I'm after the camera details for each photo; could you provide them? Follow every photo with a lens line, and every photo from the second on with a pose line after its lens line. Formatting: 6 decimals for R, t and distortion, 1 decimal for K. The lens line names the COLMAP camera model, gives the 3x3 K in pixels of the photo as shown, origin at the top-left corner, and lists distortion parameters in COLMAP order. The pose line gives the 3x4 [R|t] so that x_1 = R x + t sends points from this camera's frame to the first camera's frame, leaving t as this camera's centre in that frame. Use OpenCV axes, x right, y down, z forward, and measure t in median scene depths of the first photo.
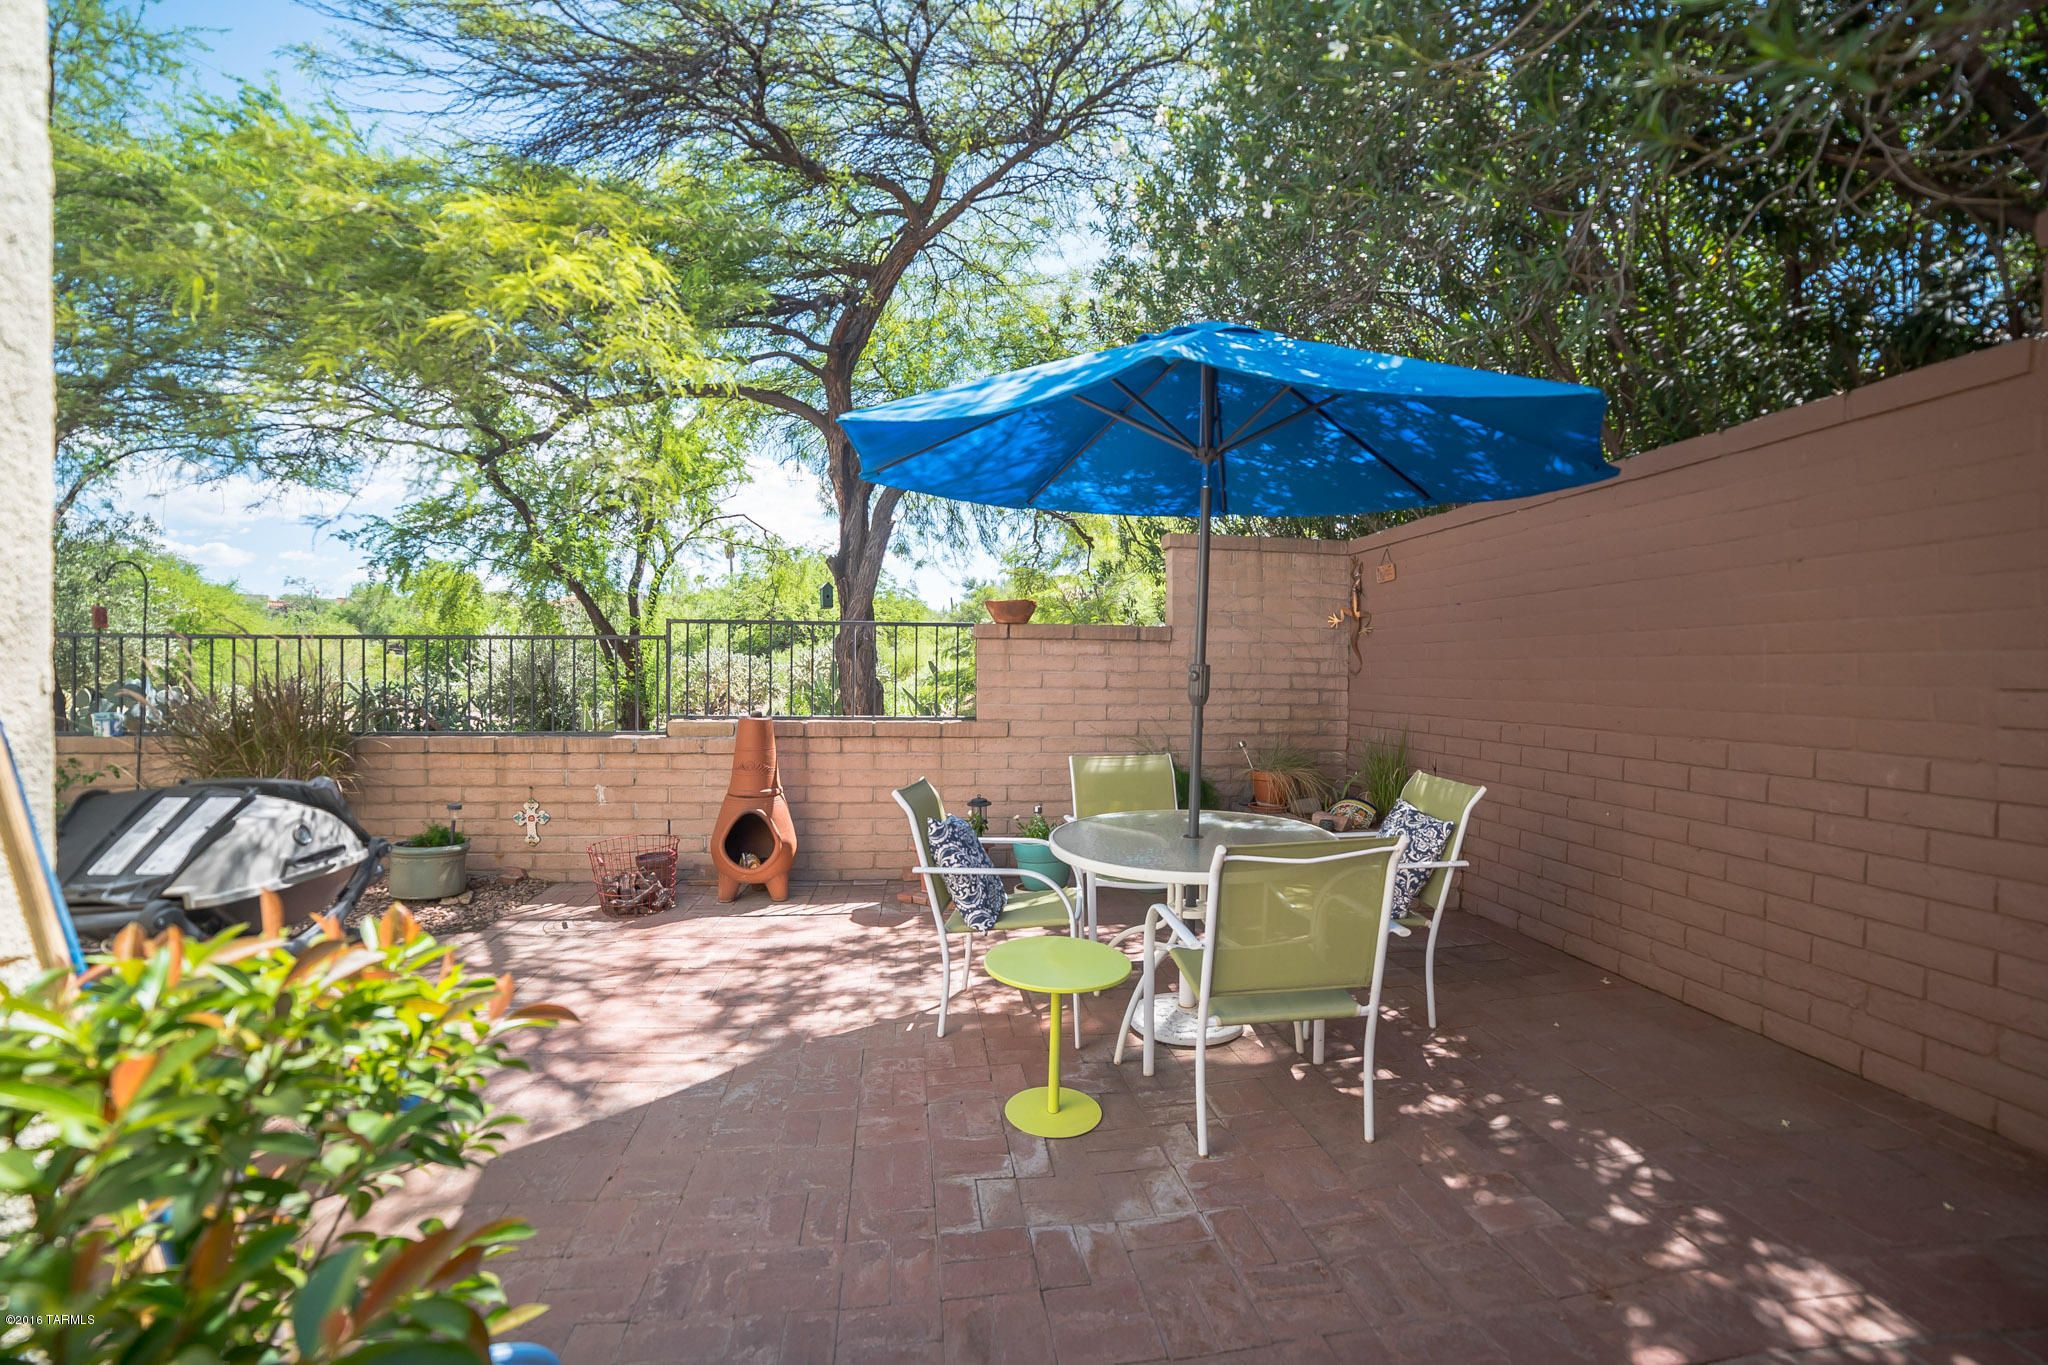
lens RADIAL K [[853.0, 0, 1010.4], [0, 853.0, 681.2], [0, 0, 1]] dist [-0.061457, 0.016288]
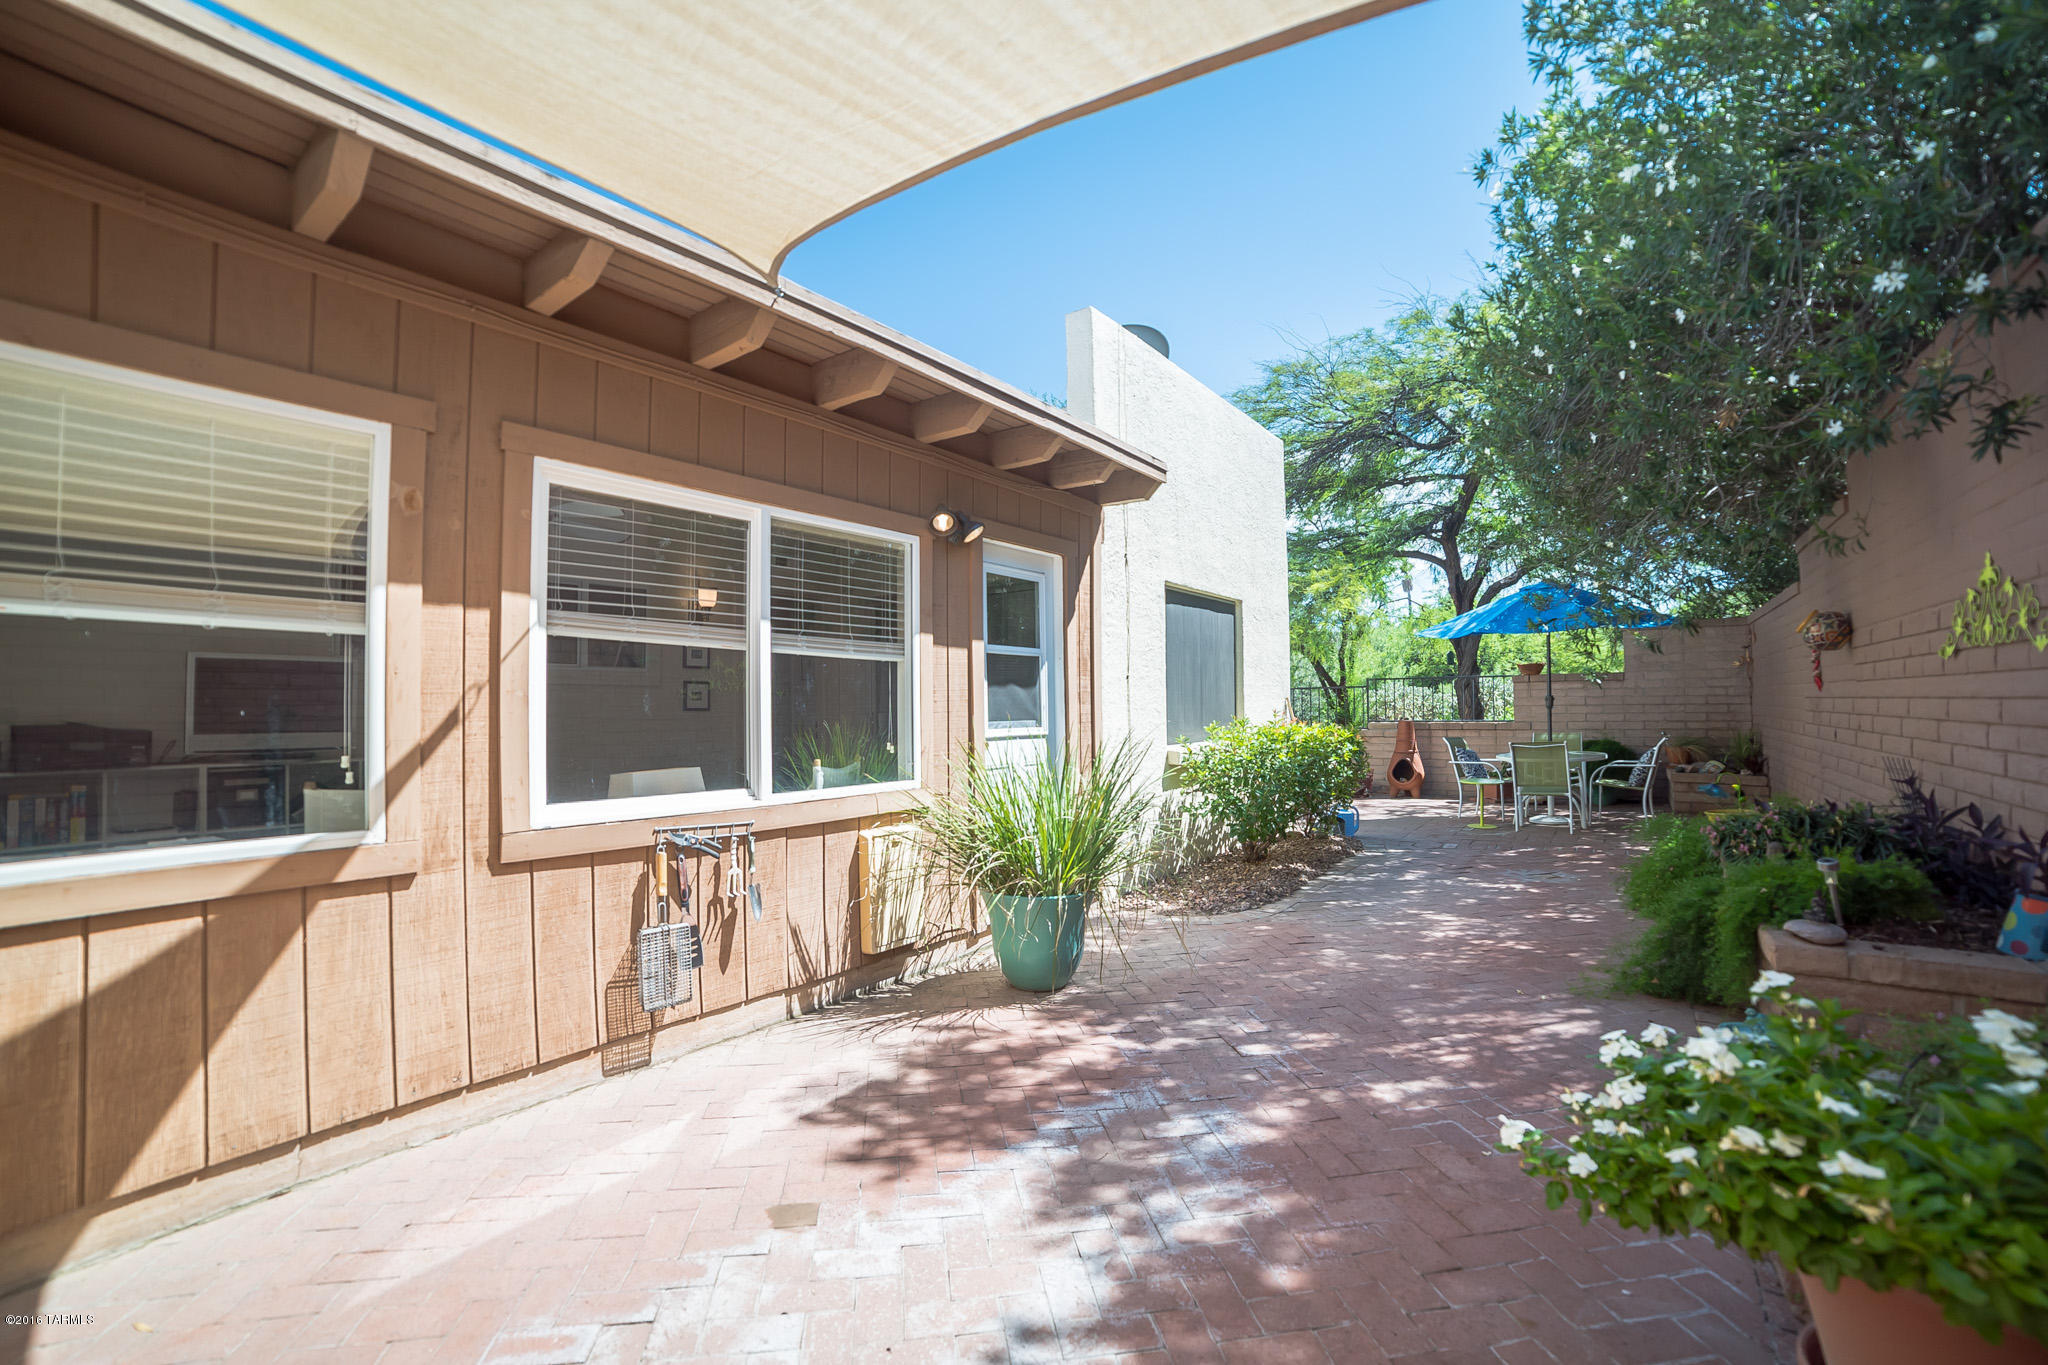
lens RADIAL K [[853.0, 0, 1010.4], [0, 853.0, 681.2], [0, 0, 1]] dist [-0.061457, 0.016288]
pose [[0.720223, -0.031818, -0.693012, 0.349239], [0.007198, 0.999237, -0.038397, 0.010851], [0.693705, 0.022666, 0.719902, -0.947292]]
